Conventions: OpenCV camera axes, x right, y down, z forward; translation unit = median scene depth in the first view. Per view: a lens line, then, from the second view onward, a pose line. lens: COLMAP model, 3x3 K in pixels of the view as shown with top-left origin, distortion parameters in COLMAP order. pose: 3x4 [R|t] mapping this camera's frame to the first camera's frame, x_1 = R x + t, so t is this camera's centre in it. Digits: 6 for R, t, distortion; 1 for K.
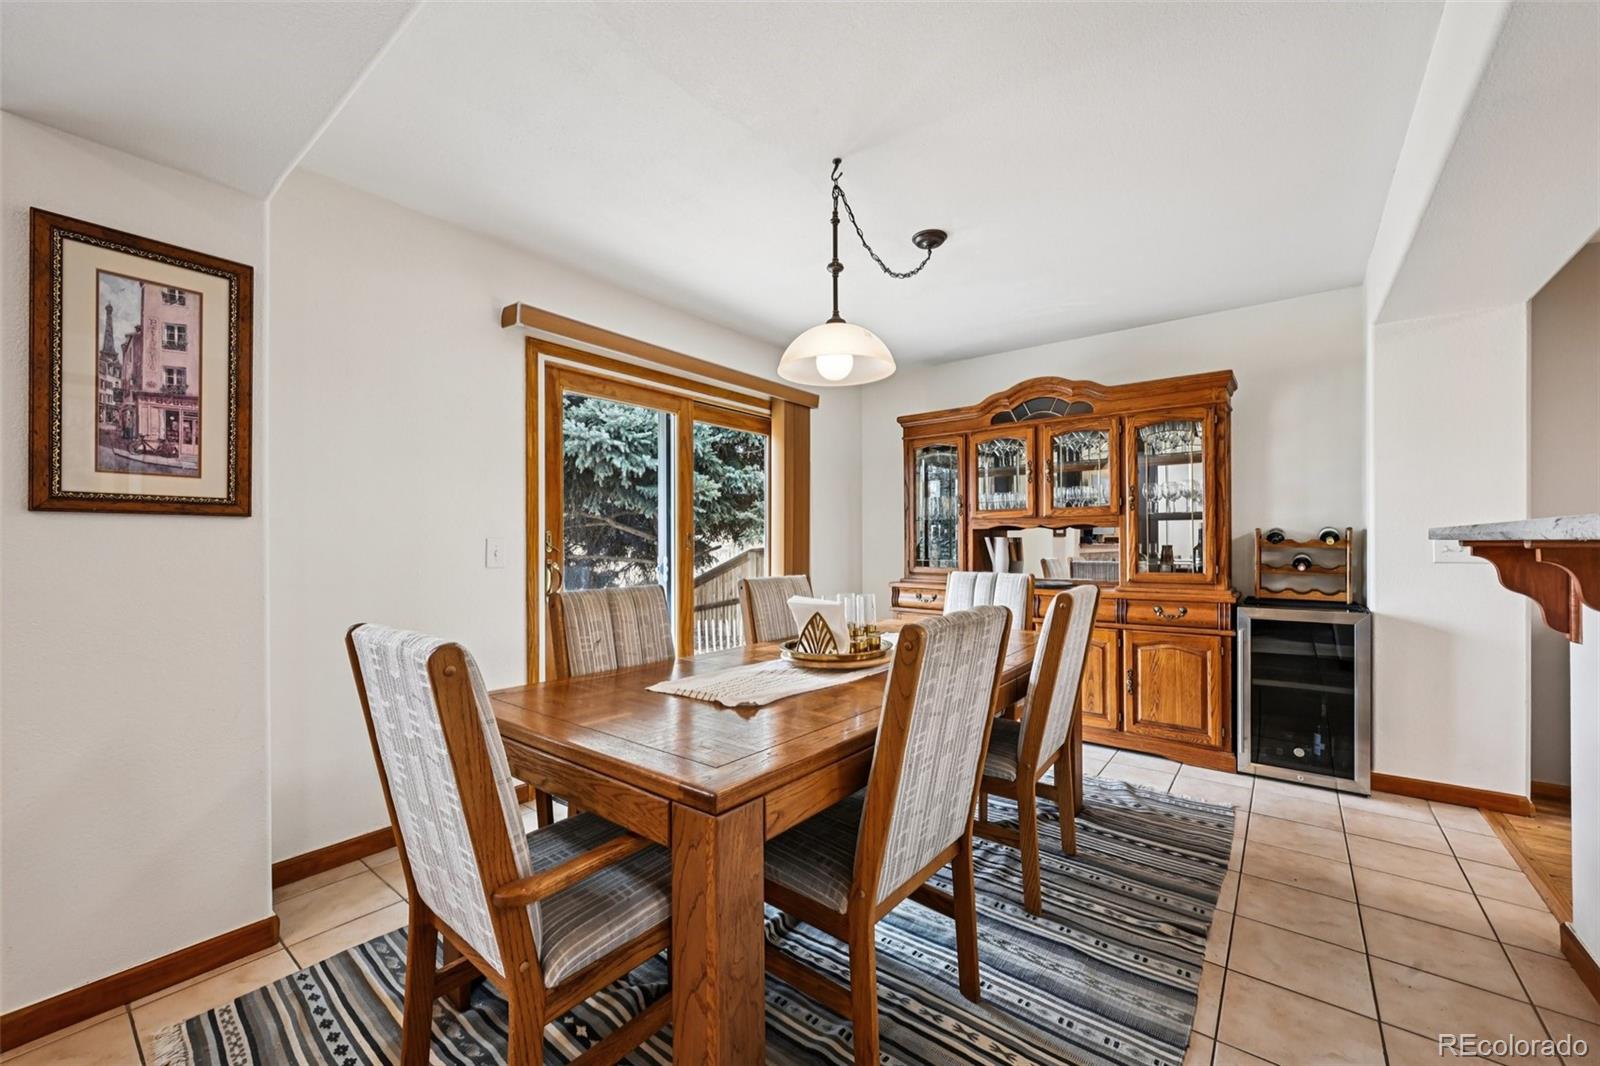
lens RADIAL K [[624.8, 0, 799.5], [0, 624.8, 536.2], [0, 0, 1]] dist [-0.001506, -0.000016]
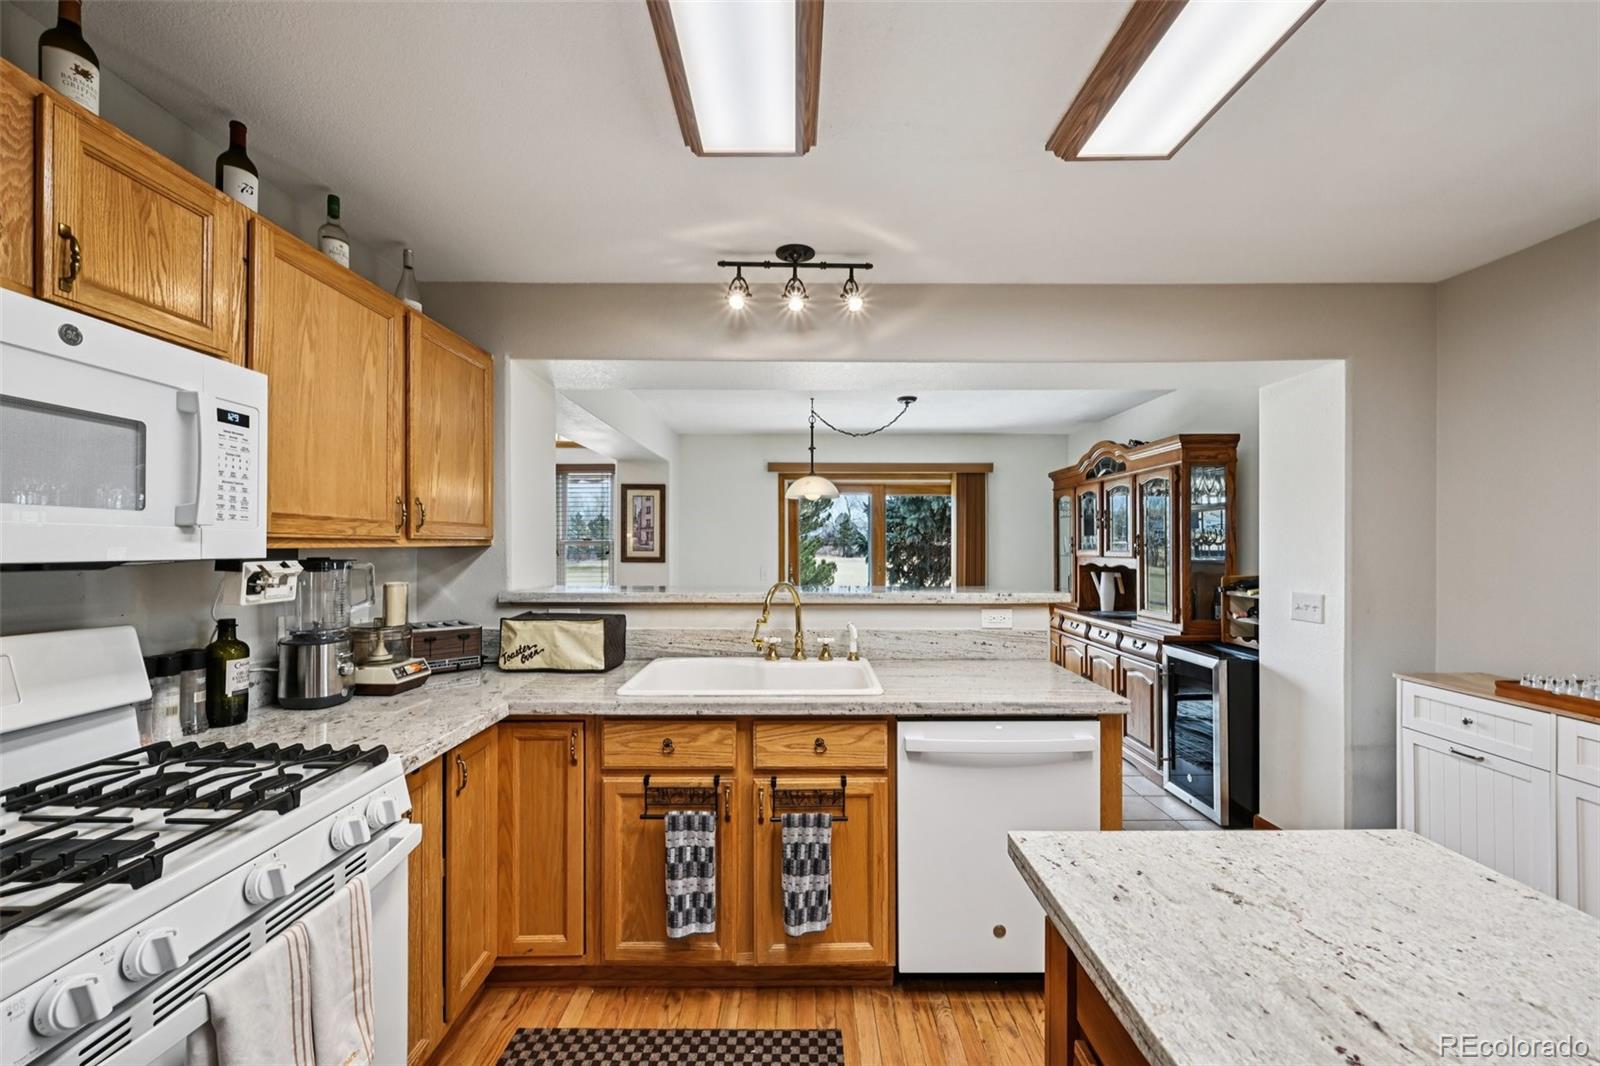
lens RADIAL K [[624.8, 0, 801.9], [0, 624.8, 532.0], [0, 0, 1]] dist [-0.001506, -0.000016]
pose [[0.619913, -0.009365, -0.784614, 2.134906], [0.004041, 0.999954, -0.008743, -0.160937], [0.784660, 0.002249, 0.619923, -0.448175]]
